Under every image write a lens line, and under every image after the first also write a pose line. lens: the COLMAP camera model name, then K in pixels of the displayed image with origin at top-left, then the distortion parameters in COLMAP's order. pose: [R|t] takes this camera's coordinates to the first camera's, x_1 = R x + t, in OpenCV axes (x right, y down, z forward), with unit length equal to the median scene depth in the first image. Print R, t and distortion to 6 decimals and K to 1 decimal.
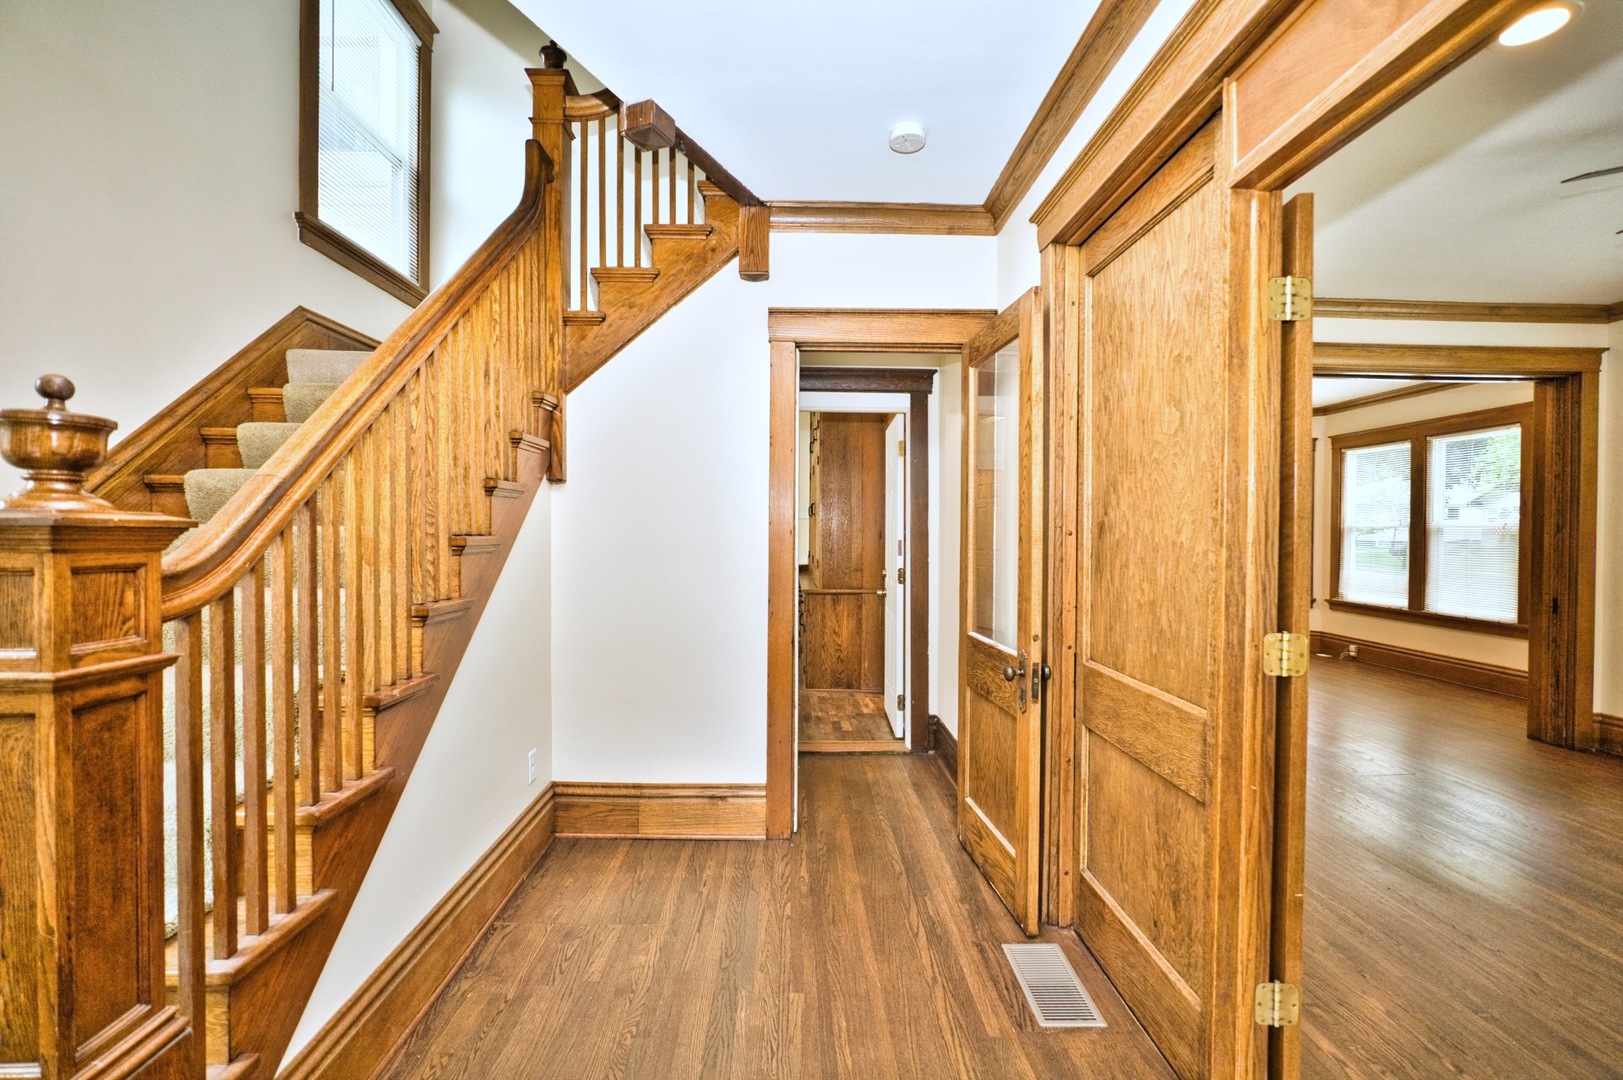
lens RADIAL K [[703.8, 0, 810.4], [0, 703.8, 538.1], [0, 0, 1]] dist [-0.022019, 0.005672]
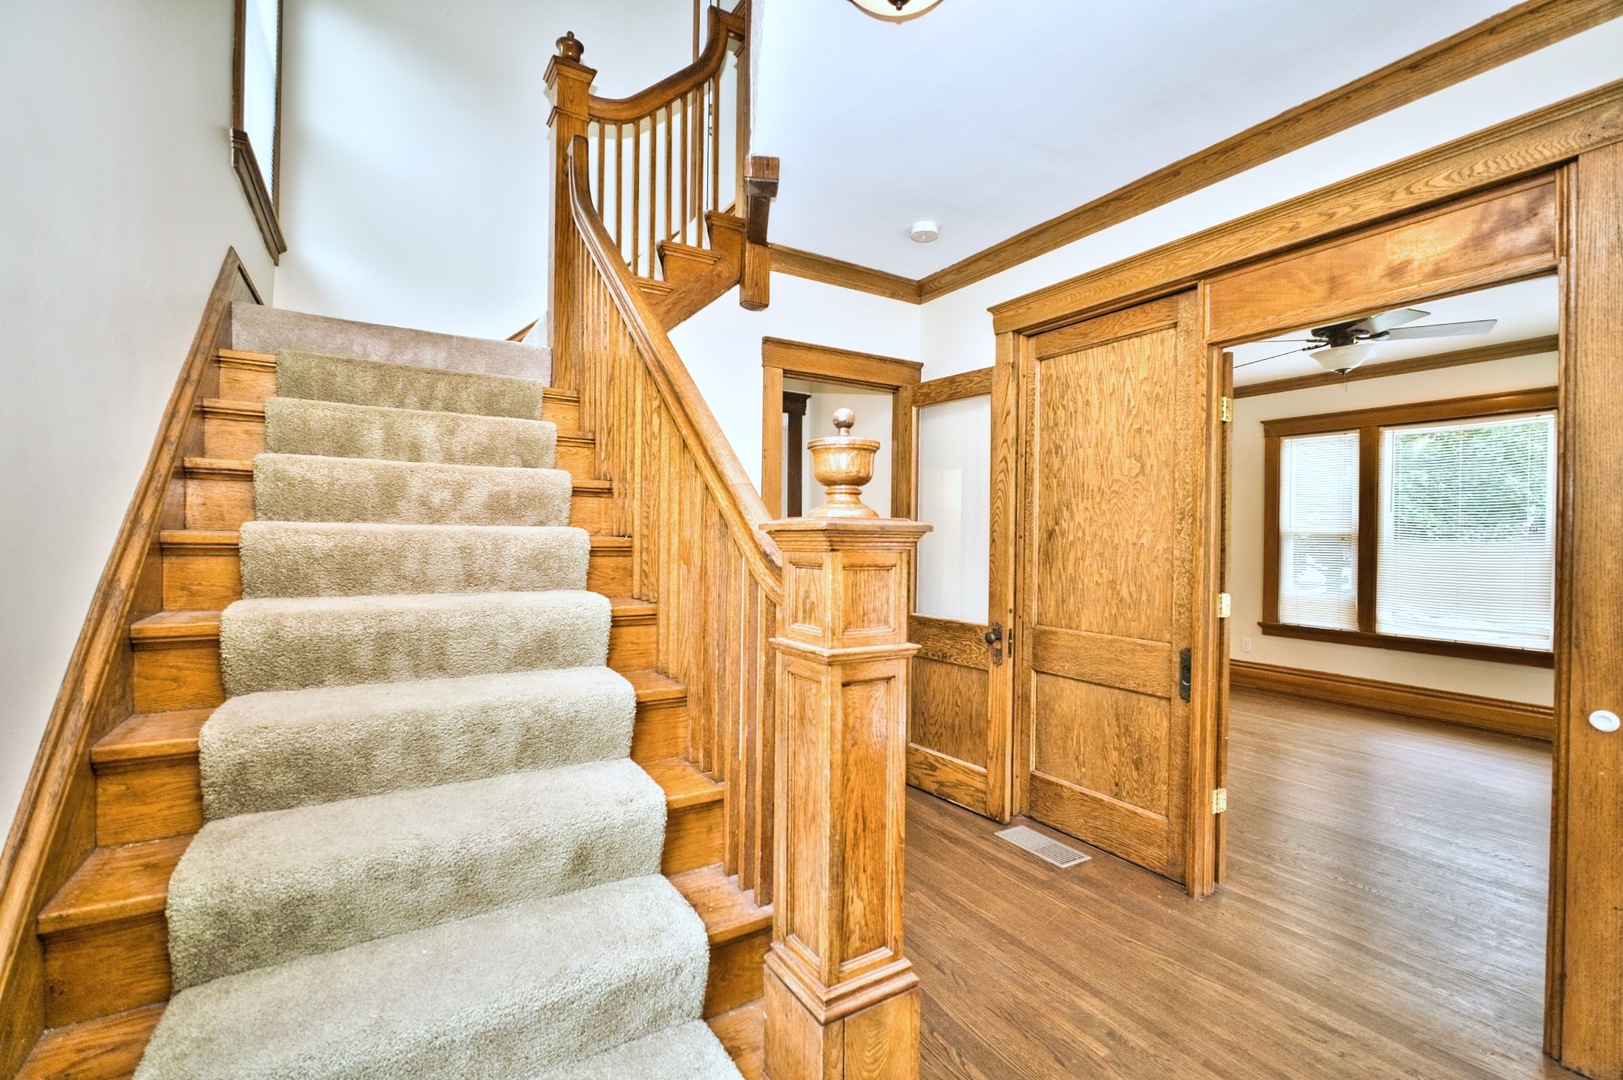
lens RADIAL K [[703.8, 0, 811.3], [0, 703.8, 537.6], [0, 0, 1]] dist [-0.022019, 0.005672]
pose [[0.866869, 0.004372, 0.498517, -0.788050], [-0.003324, 0.999990, -0.002988, 0.000048], [-0.498525, 0.000933, 0.866875, -0.026873]]
